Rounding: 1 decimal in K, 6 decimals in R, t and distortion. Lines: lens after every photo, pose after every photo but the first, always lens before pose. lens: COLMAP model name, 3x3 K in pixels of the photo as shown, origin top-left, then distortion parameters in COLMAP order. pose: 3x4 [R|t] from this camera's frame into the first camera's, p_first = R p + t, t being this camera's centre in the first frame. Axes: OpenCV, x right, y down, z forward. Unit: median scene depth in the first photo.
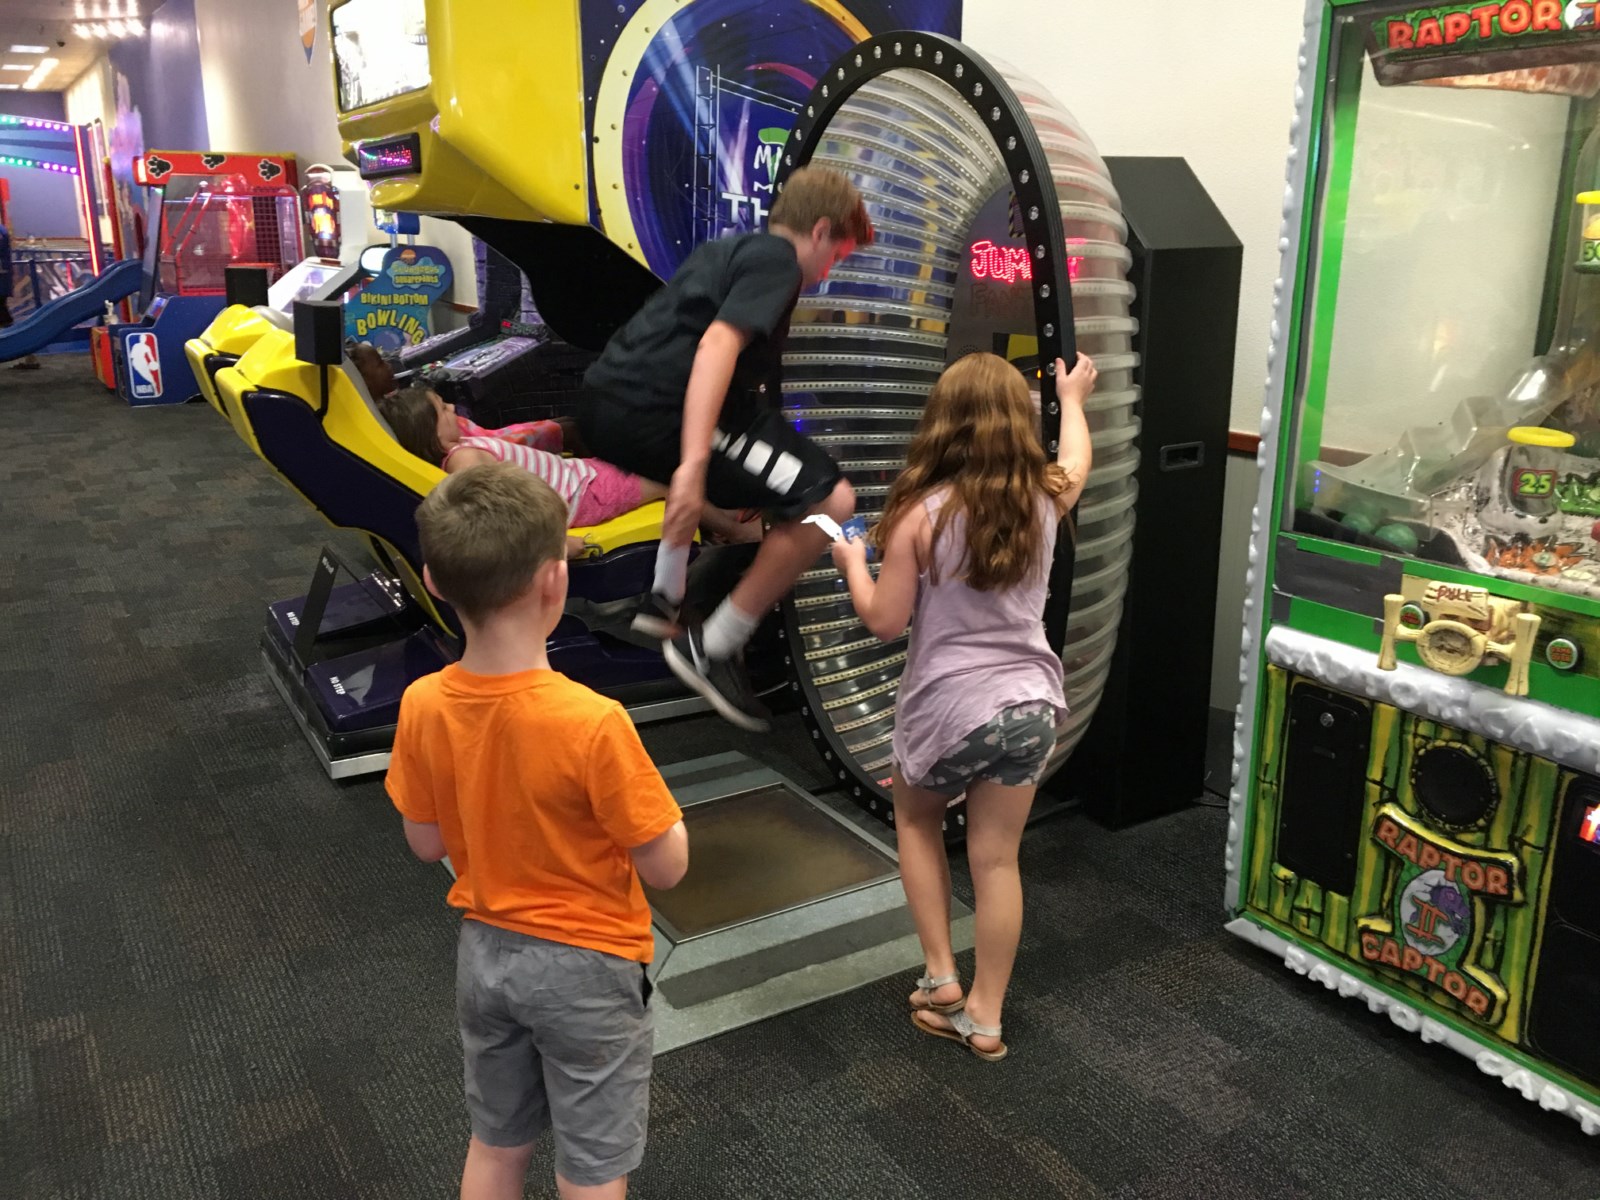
lens RADIAL K [[1359.7, 0, 809.5], [0, 1359.7, 590.7], [0, 0, 1]] dist [0.068671, -0.081900]
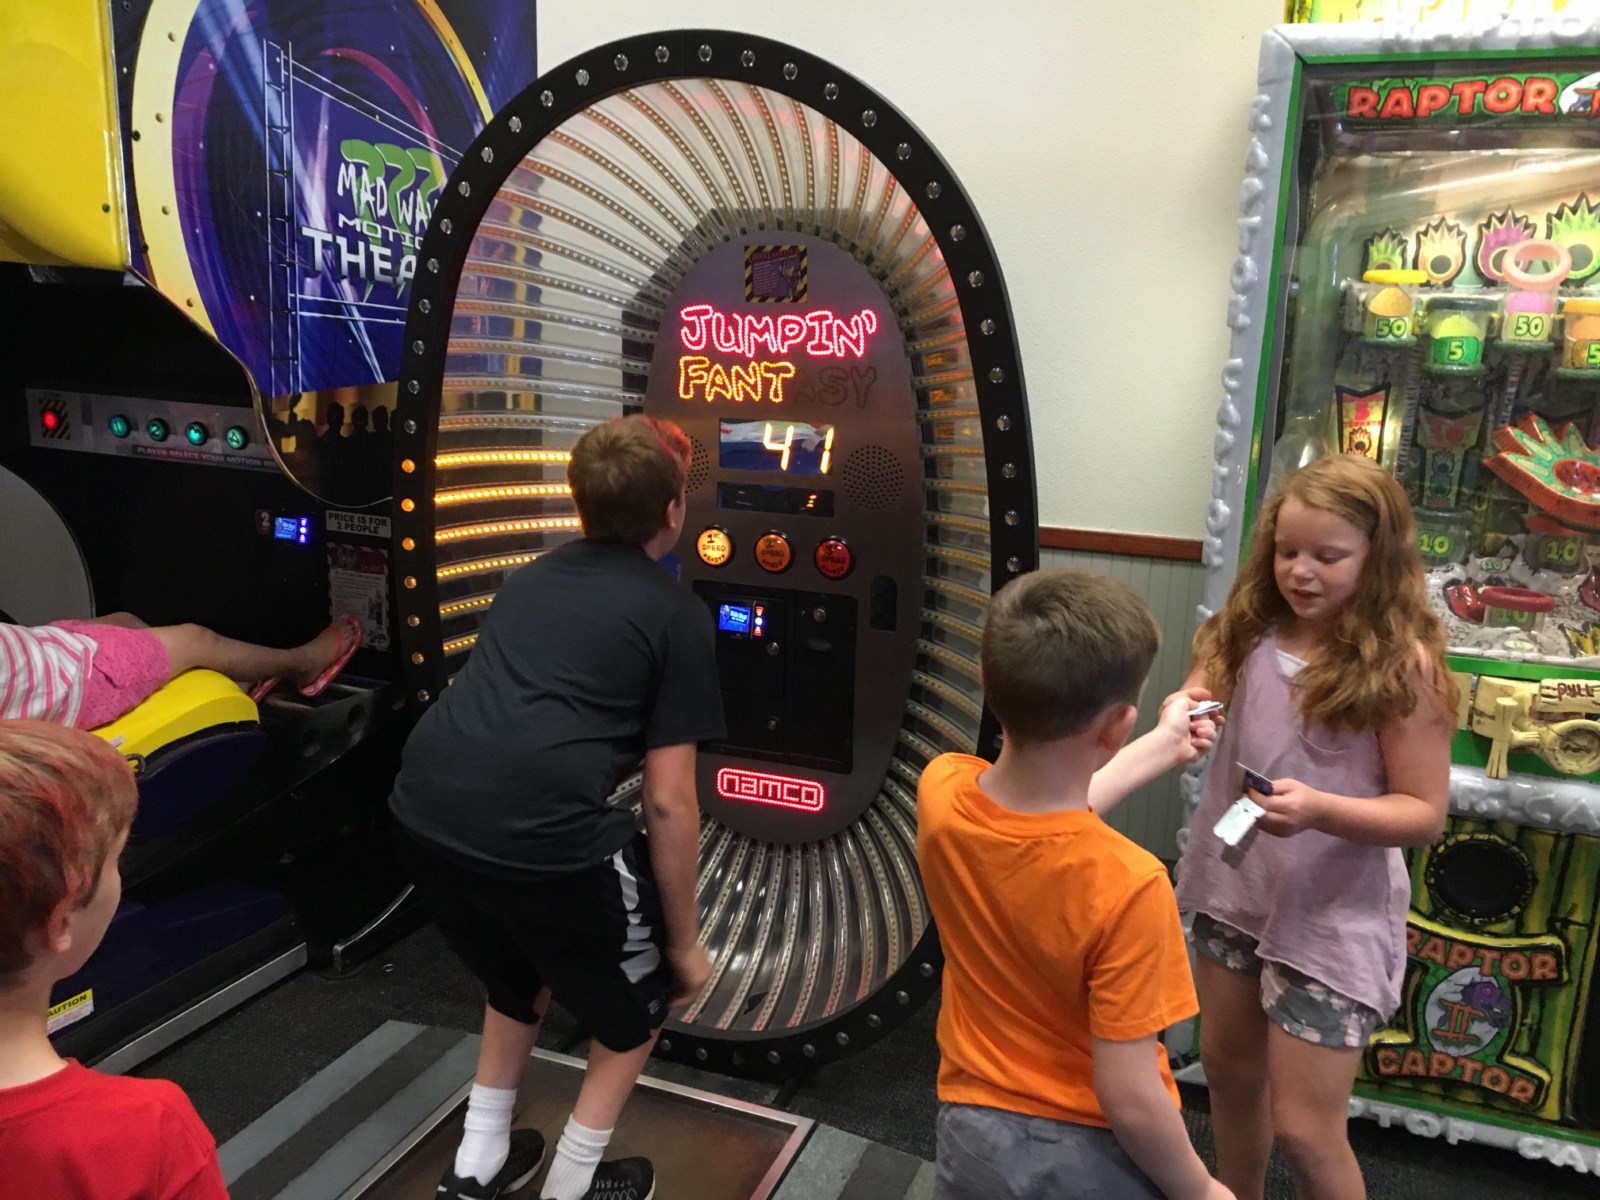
lens RADIAL K [[1359.7, 0, 798.8], [0, 1359.7, 593.3], [0, 0, 1]] dist [0.068671, -0.081900]
pose [[0.796881, -0.113855, 0.593310, -0.457173], [0.132371, 0.991123, 0.012407, -0.129842], [-0.589456, 0.068650, 0.804878, 0.477552]]
